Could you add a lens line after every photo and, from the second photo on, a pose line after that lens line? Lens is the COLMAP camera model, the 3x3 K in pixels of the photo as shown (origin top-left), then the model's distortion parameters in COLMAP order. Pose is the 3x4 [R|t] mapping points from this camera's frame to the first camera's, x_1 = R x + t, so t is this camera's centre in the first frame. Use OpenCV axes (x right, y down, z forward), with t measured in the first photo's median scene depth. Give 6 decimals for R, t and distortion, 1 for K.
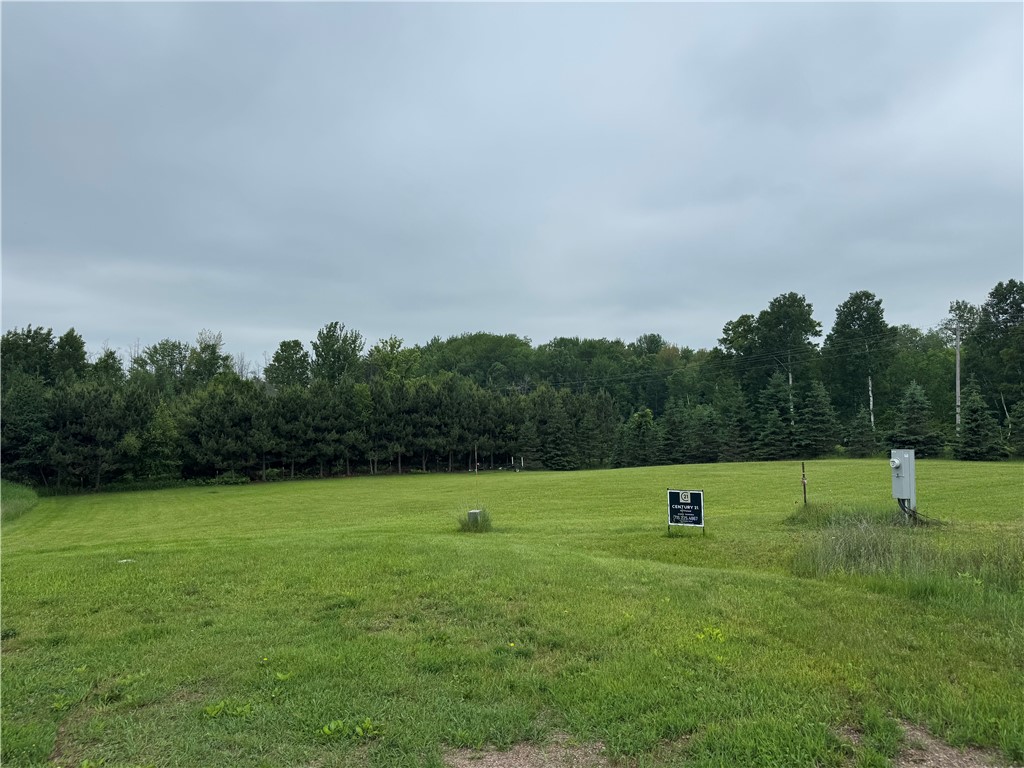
lens RADIAL K [[724.6, 0, 504.9], [0, 724.6, 389.0], [0, 0, 1]] dist [0.062954, -0.046172]
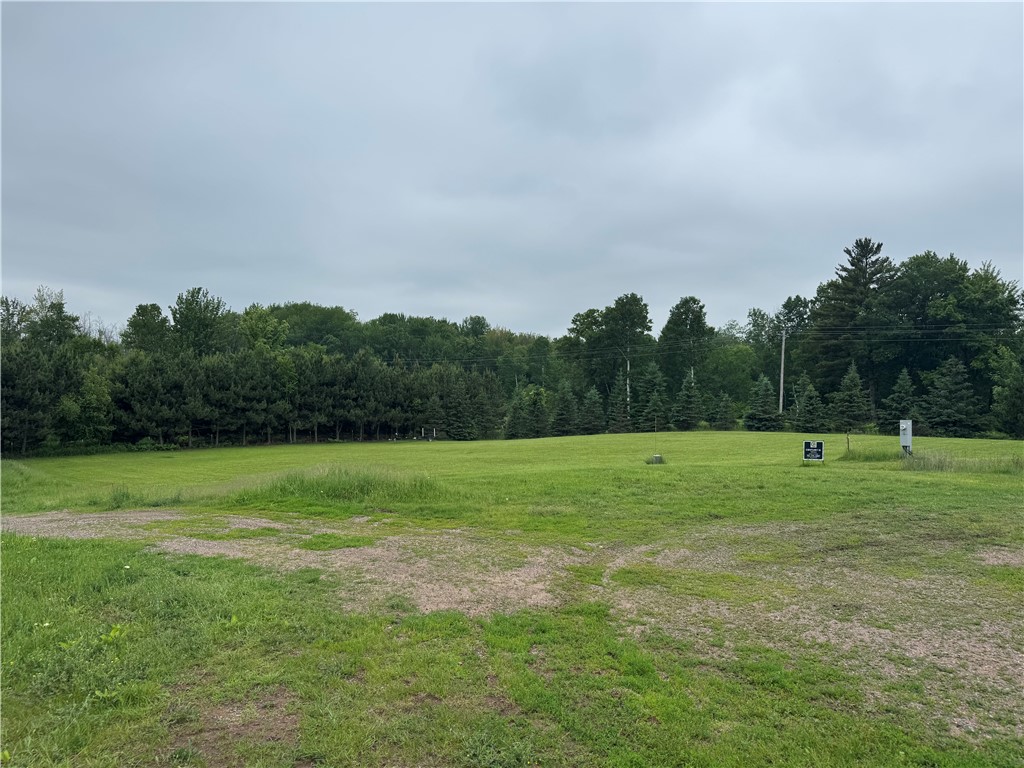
lens RADIAL K [[724.6, 0, 513.0], [0, 724.6, 395.1], [0, 0, 1]] dist [0.062954, -0.046172]
pose [[0.954391, 0.026899, 0.297346, -0.171589], [-0.039558, 0.998545, 0.036638, -0.002263], [-0.295928, -0.046729, 0.954067, -0.088728]]
